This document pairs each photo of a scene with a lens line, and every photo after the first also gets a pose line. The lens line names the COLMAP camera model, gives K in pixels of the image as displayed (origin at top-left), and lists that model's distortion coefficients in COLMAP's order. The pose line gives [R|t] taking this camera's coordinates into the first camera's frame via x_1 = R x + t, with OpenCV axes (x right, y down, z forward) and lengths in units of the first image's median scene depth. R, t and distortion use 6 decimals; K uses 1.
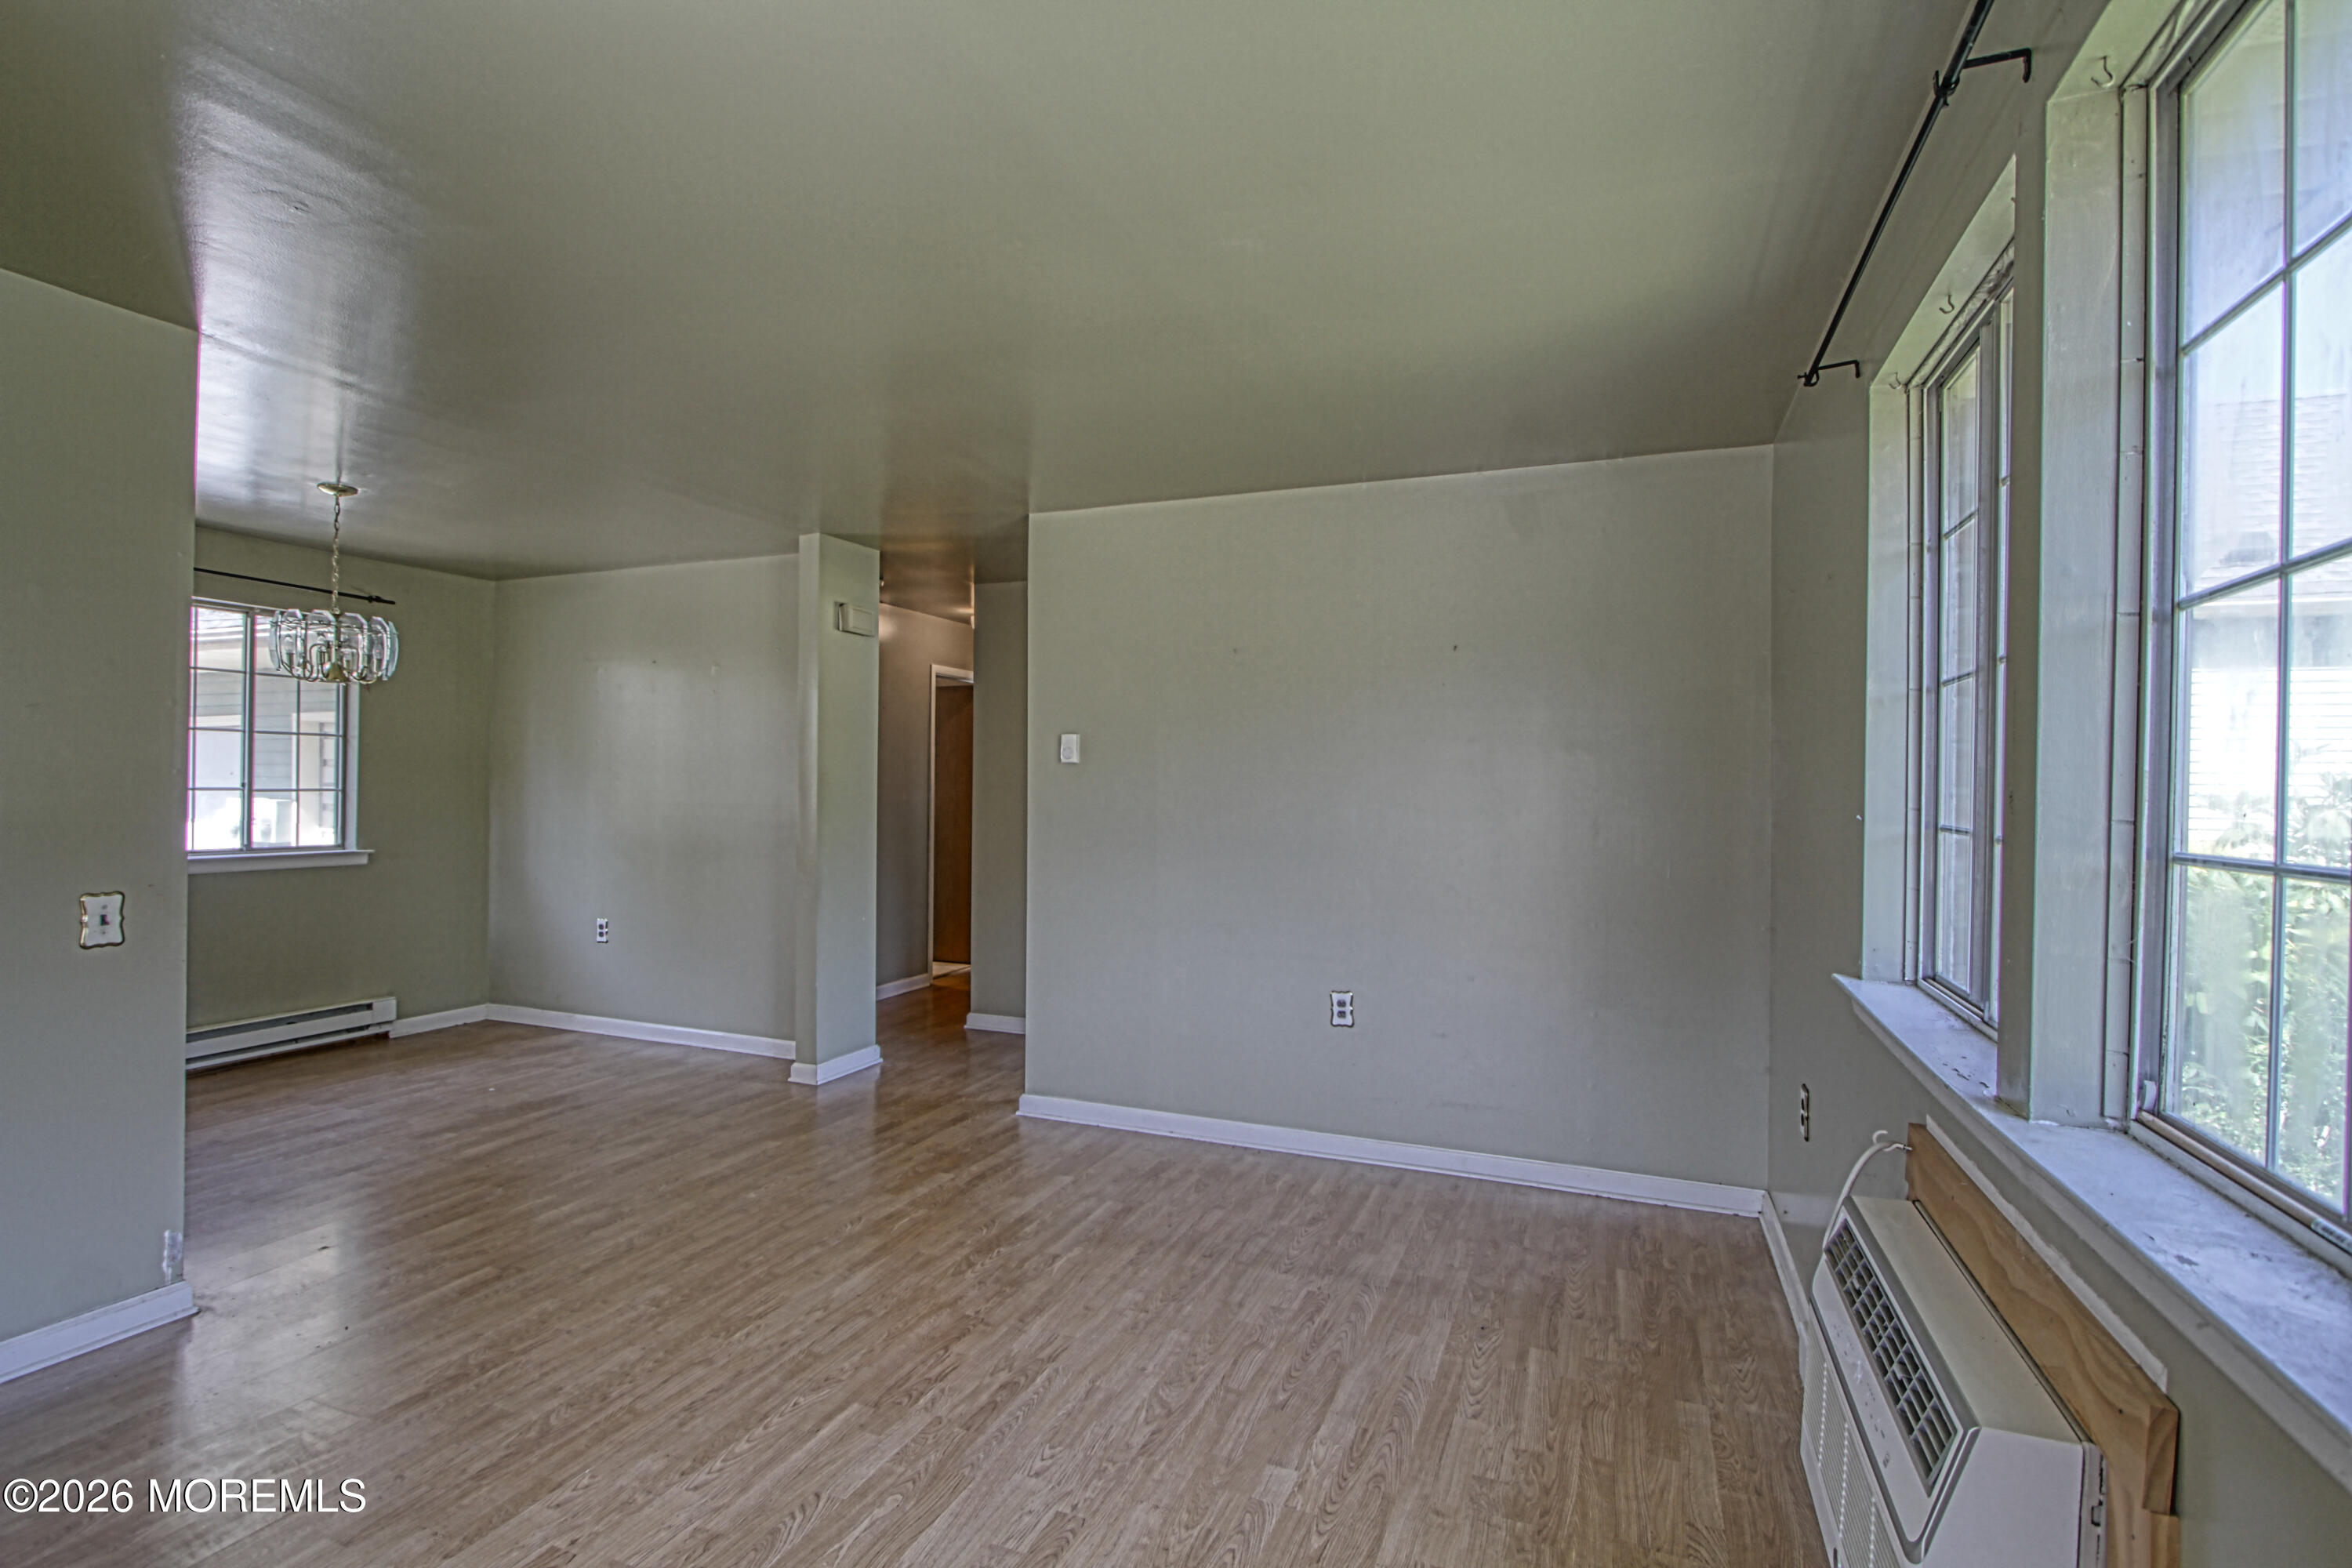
lens RADIAL K [[1093.6, 0, 1159.2], [0, 1093.6, 789.1], [0, 0, 1]] dist [-0.018482, 0.003050]
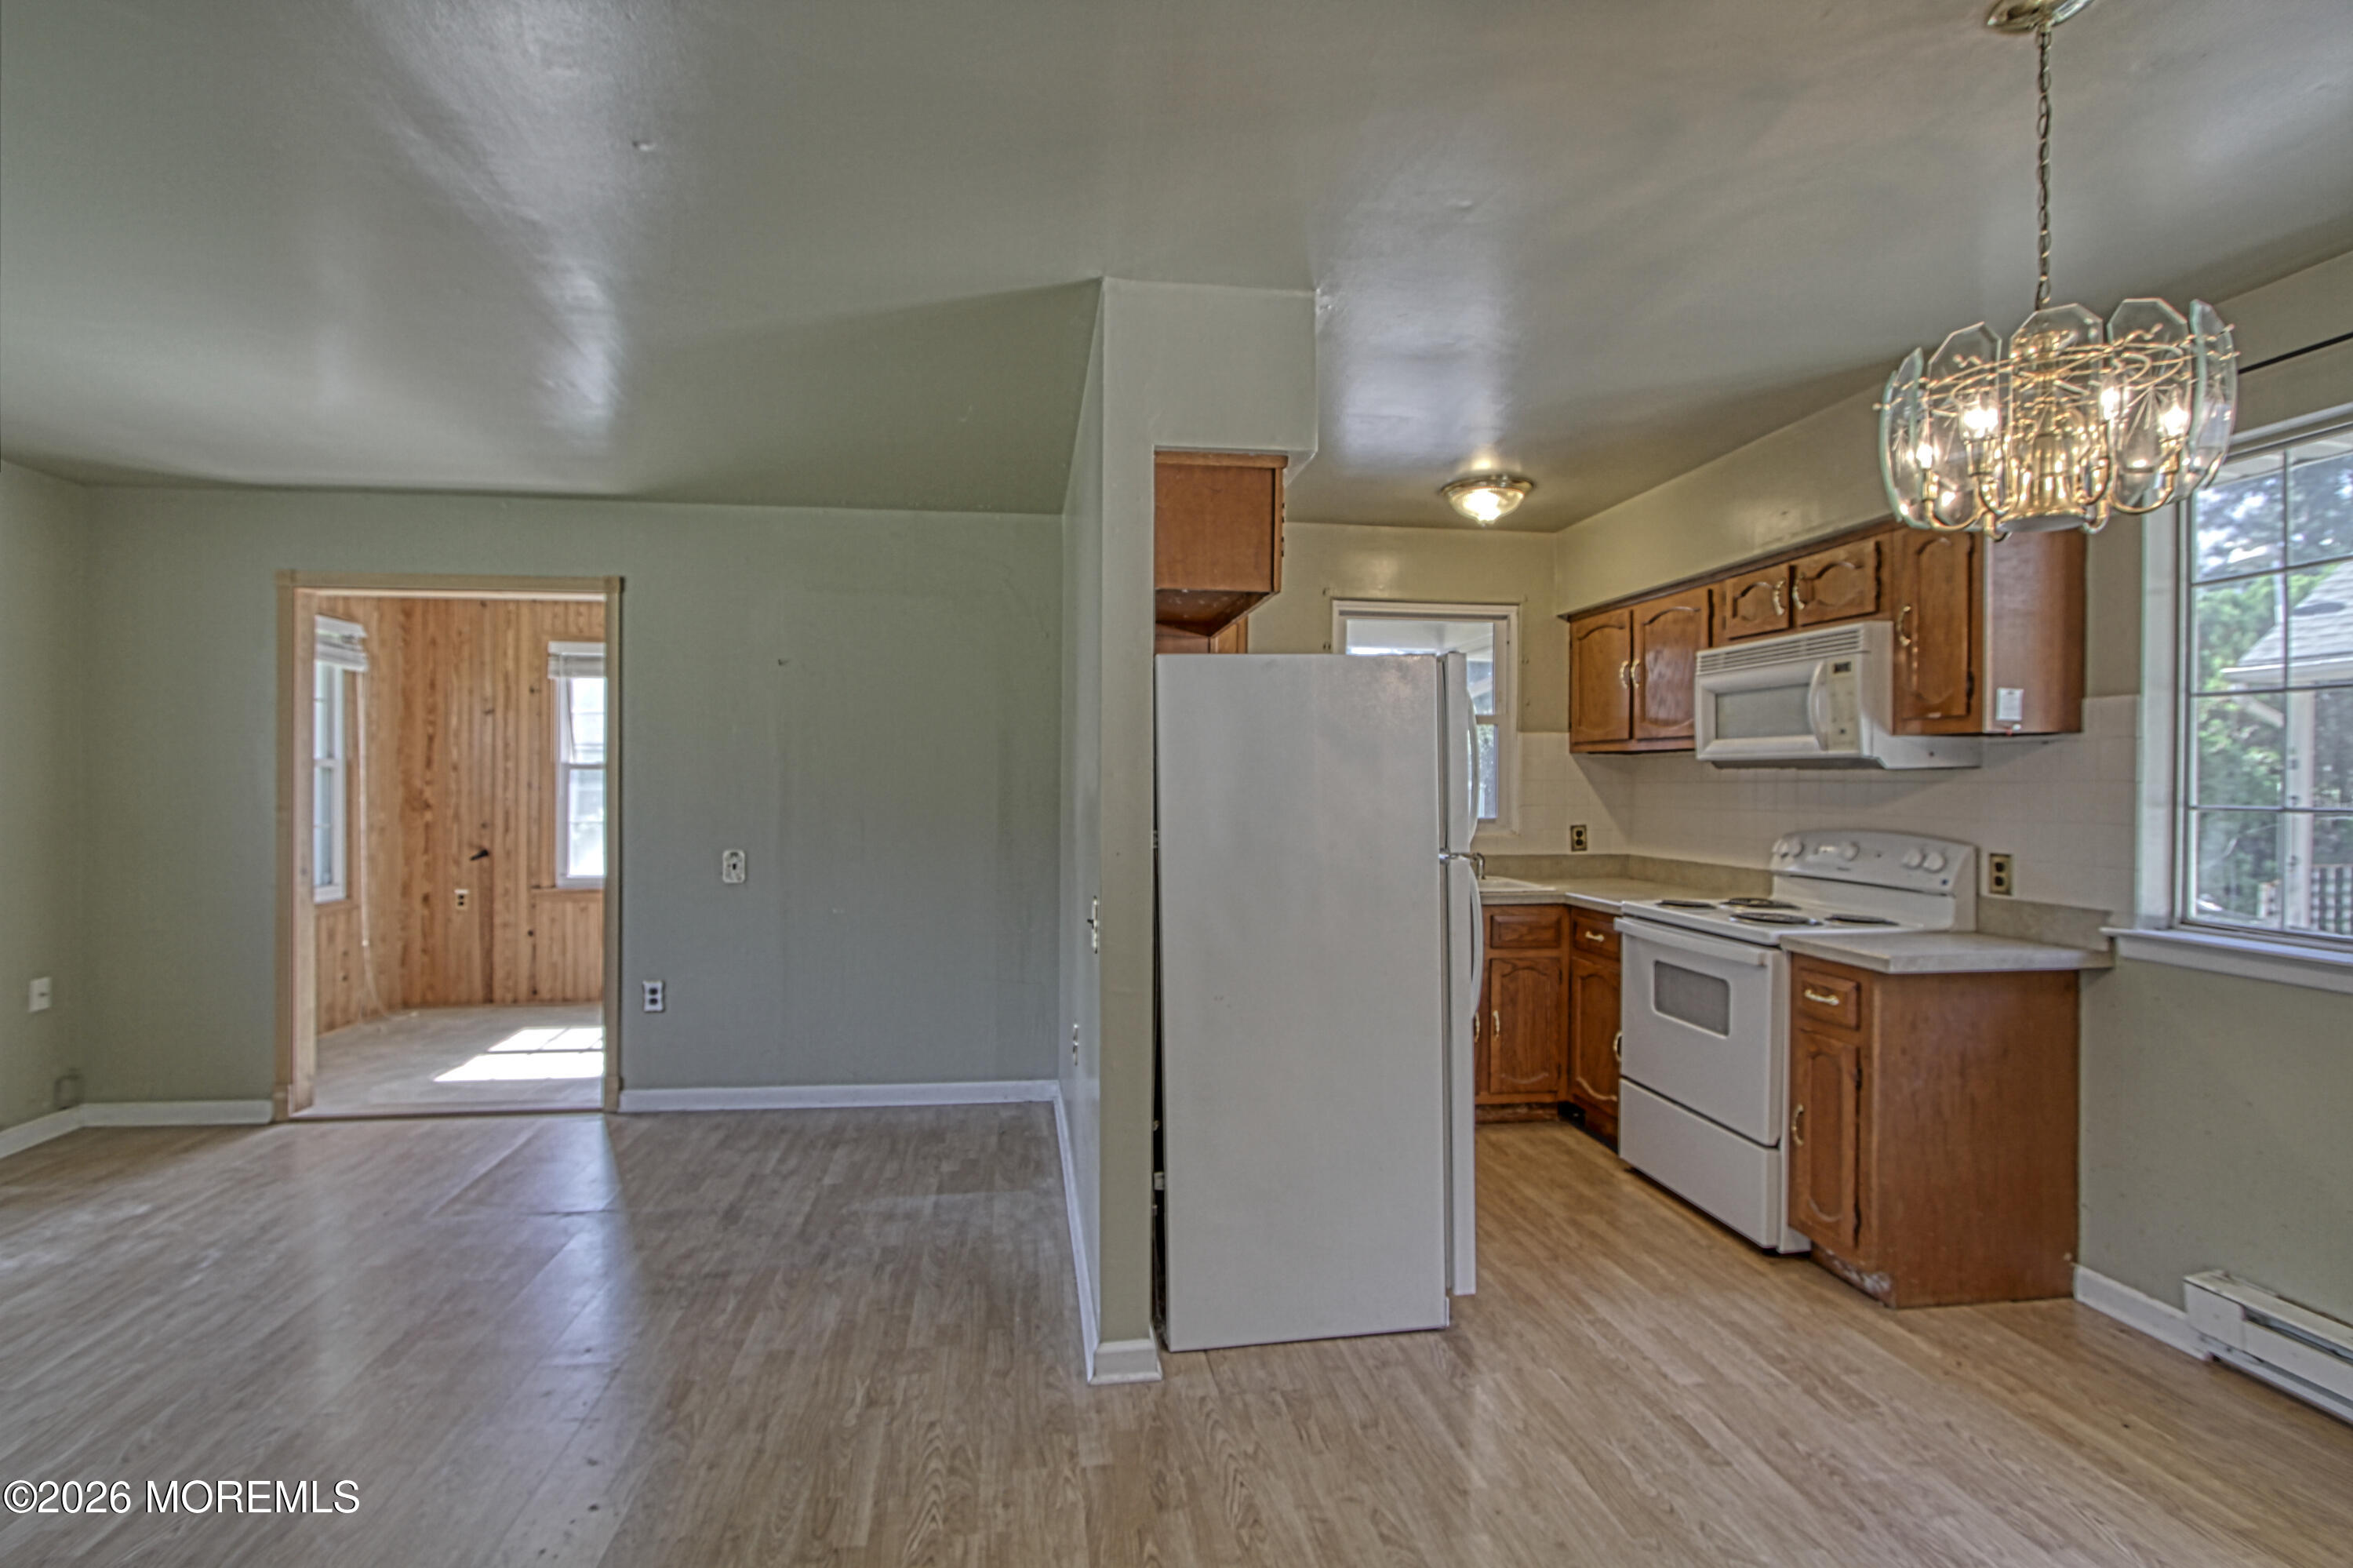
lens RADIAL K [[1094.1, 0, 1168.1], [0, 1094.1, 788.8], [0, 0, 1]] dist [-0.018482, 0.003050]
pose [[-0.863970, -0.015314, -0.503310, -0.387318], [-0.016892, 0.999856, -0.001425, -0.005070], [0.503259, 0.007270, -0.864105, 1.420954]]
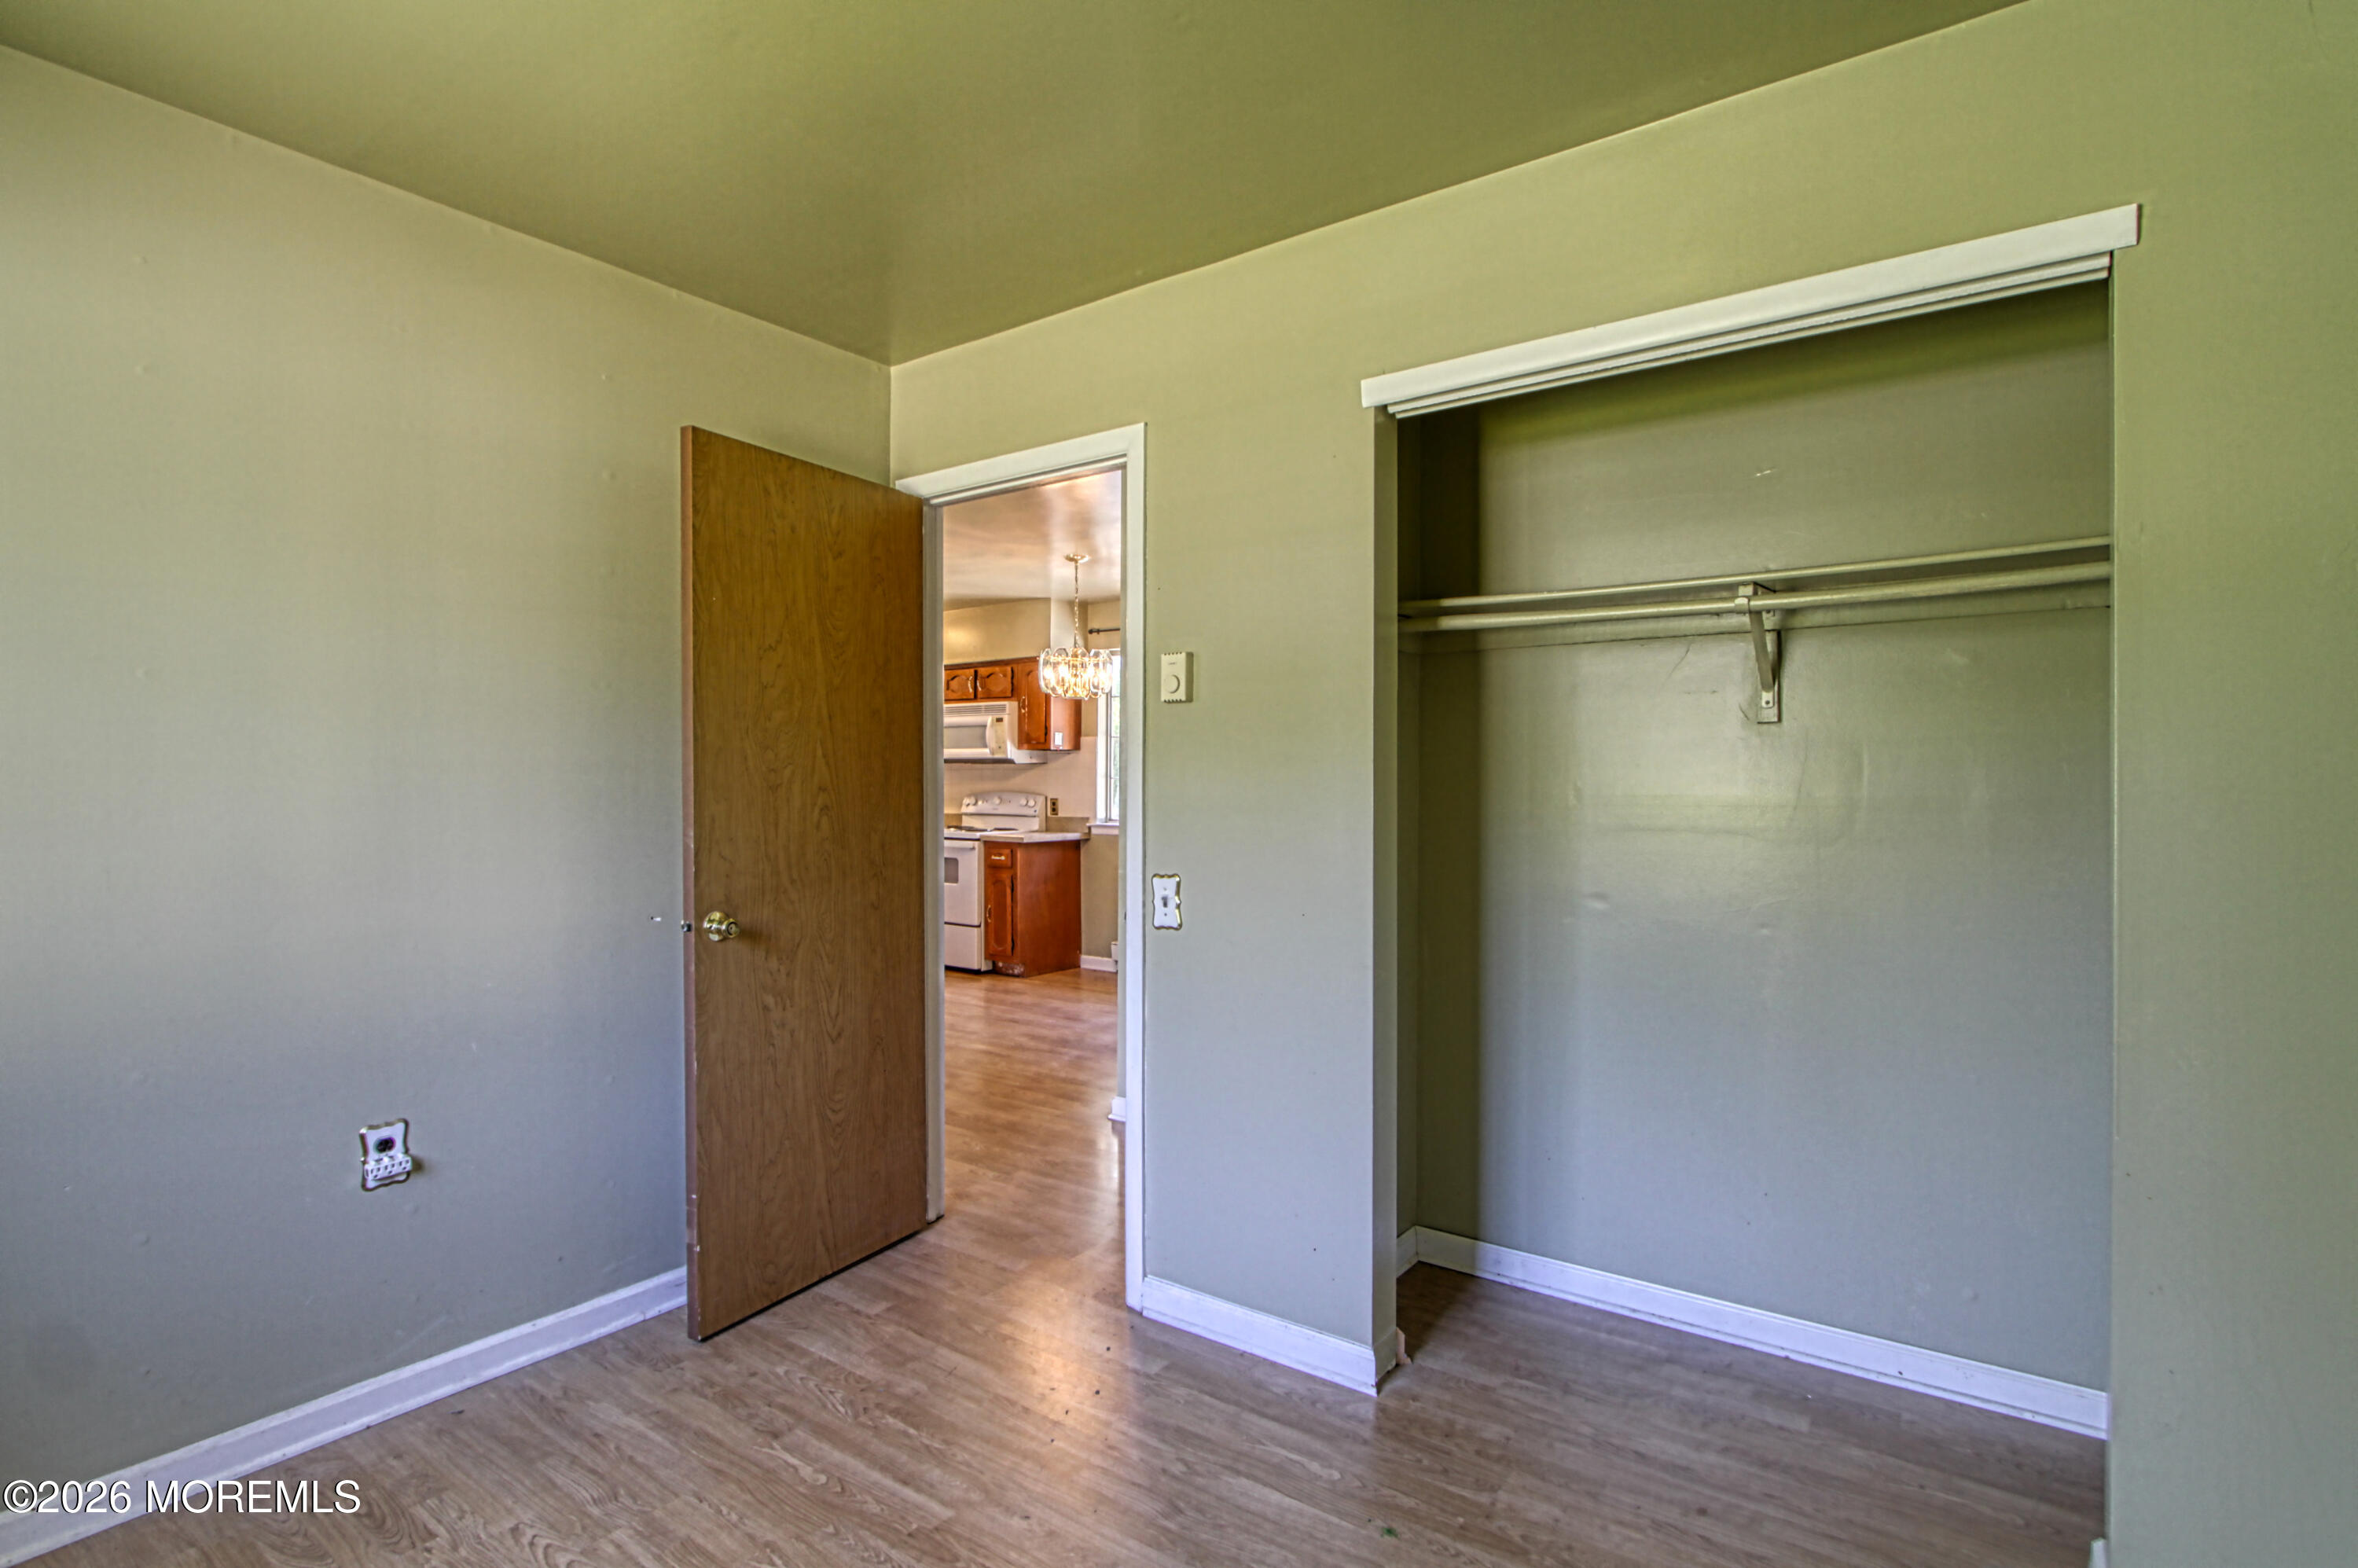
lens RADIAL K [[1096.4, 0, 1183.6], [0, 1096.4, 781.0], [0, 0, 1]] dist [-0.018482, 0.003050]
pose [[-0.231478, -0.012772, -0.972756, 0.670535], [-0.003904, 0.999918, -0.012199, 0.026823], [0.972832, 0.000974, -0.231509, 1.764791]]
